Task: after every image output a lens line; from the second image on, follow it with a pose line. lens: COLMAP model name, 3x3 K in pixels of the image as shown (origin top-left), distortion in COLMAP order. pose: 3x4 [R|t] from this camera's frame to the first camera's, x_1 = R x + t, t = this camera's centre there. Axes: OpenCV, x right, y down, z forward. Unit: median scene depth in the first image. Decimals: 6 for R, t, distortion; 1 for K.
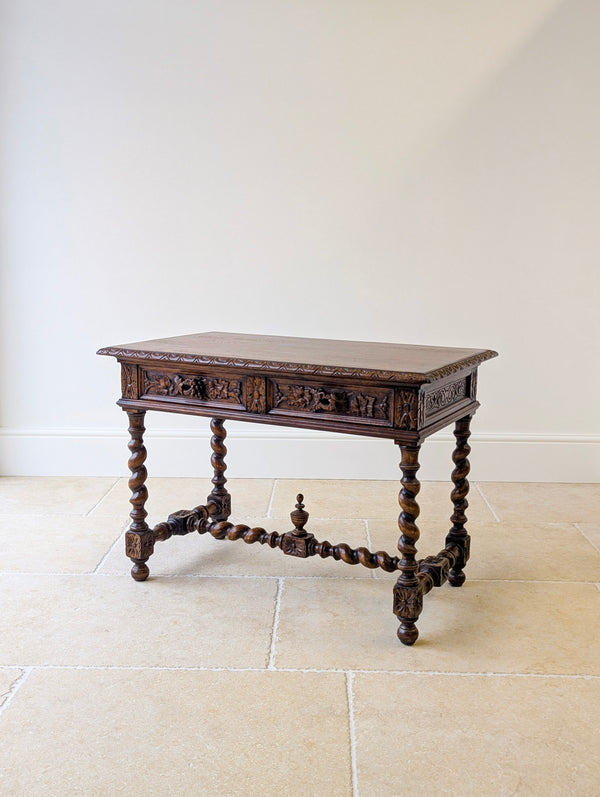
lens RADIAL K [[855.8, 0, 300.0], [0, 855.8, 398.5], [0, 0, 1]] dist [0.075311, -0.018000]
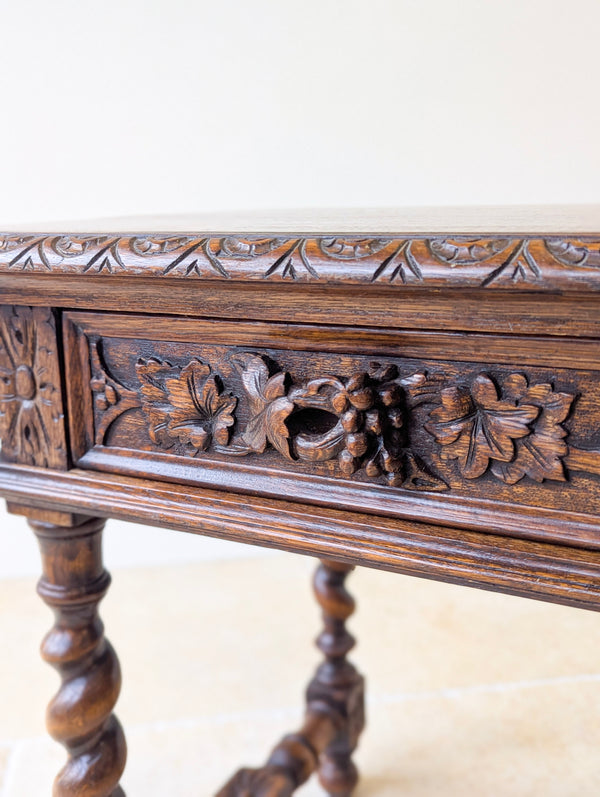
lens RADIAL K [[862.7, 0, 299.2], [0, 862.7, 417.7], [0, 0, 1]] dist [0.052526, -0.026235]
pose [[0.999411, -0.032001, 0.012393, -0.130662], [0.031001, 0.996783, 0.073914, -0.026283], [-0.014719, -0.073487, 0.997188, 0.770304]]
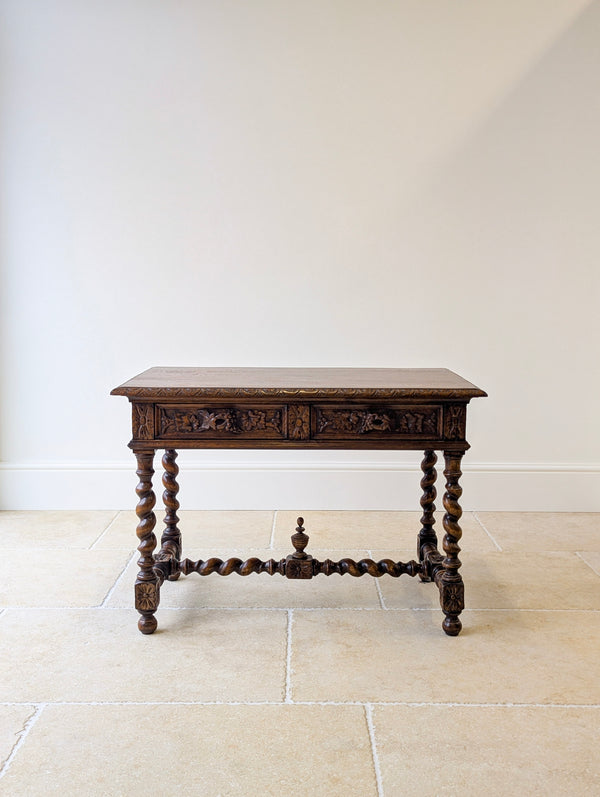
lens RADIAL K [[836.1, 0, 298.0], [0, 836.1, 393.5], [0, 0, 1]] dist [0.065690, -0.028398]
pose [[0.880934, -0.065890, 0.468630, -0.473149], [0.085638, 0.996106, -0.020929, -0.016421], [-0.465426, 0.058570, 0.883147, 0.106208]]
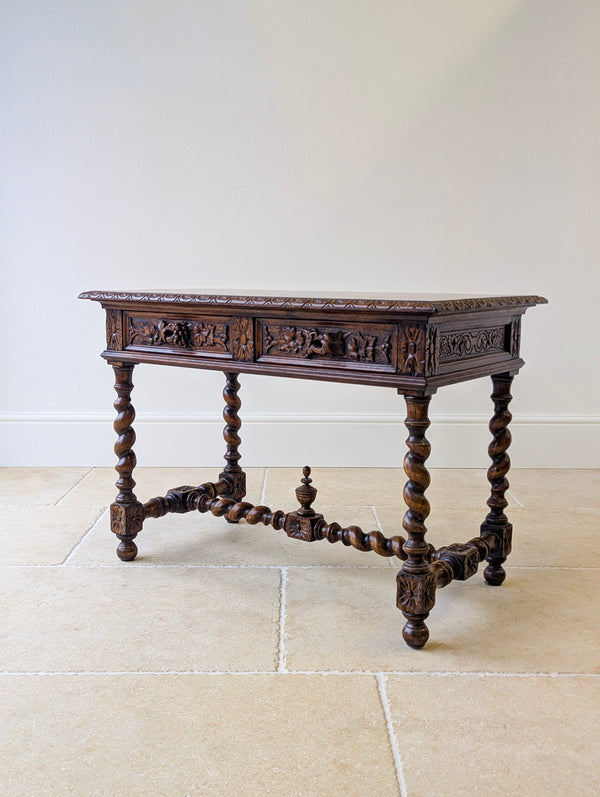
lens RADIAL K [[836.1, 0, 298.0], [0, 836.1, 393.5], [0, 0, 1]] dist [0.065690, -0.028398]
pose [[0.990408, 0.019152, -0.136842, 0.105734], [-0.024063, 0.999121, -0.034321, 0.069299], [0.136065, 0.037284, 0.989998, 0.176253]]
